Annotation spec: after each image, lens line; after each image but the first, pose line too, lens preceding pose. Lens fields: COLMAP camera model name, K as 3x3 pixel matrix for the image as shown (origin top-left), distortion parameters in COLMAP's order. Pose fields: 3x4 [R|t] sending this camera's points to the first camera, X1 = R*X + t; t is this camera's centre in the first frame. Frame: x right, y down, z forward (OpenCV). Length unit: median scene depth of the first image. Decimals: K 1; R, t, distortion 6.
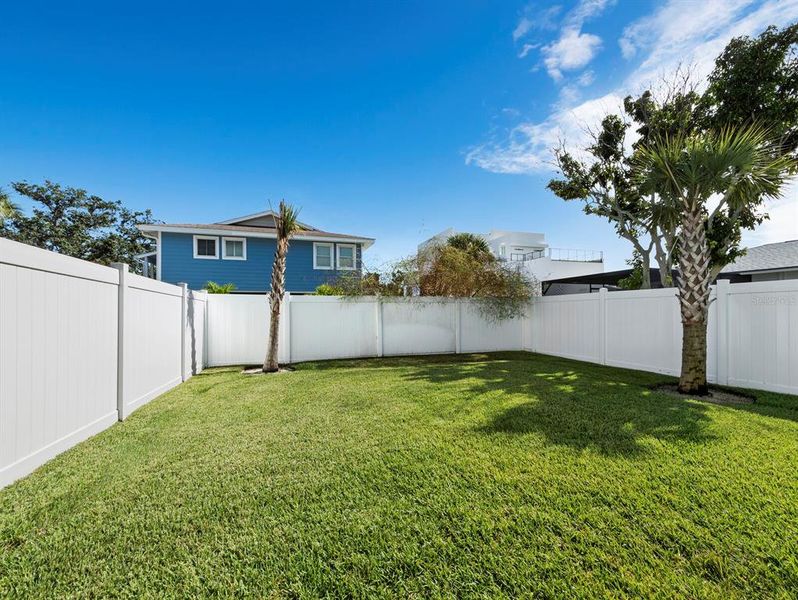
lens RADIAL K [[334.6, 0, 402.7], [0, 334.6, 305.5], [0, 0, 1]] dist [0.000178, 0.000299]
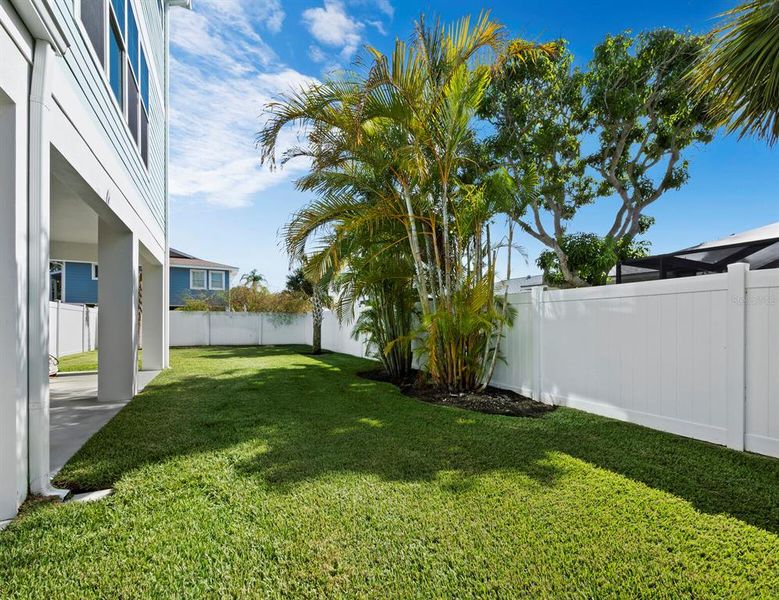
lens RADIAL K [[340.2, 0, 389.1], [0, 340.2, 323.6], [0, 0, 1]] dist [-0.001376, -0.000074]
pose [[0.989287, 0.014467, 0.145263, 0.342110], [-0.017978, 0.999576, 0.022885, -0.012072], [-0.144870, -0.025251, 0.989128, -0.507355]]
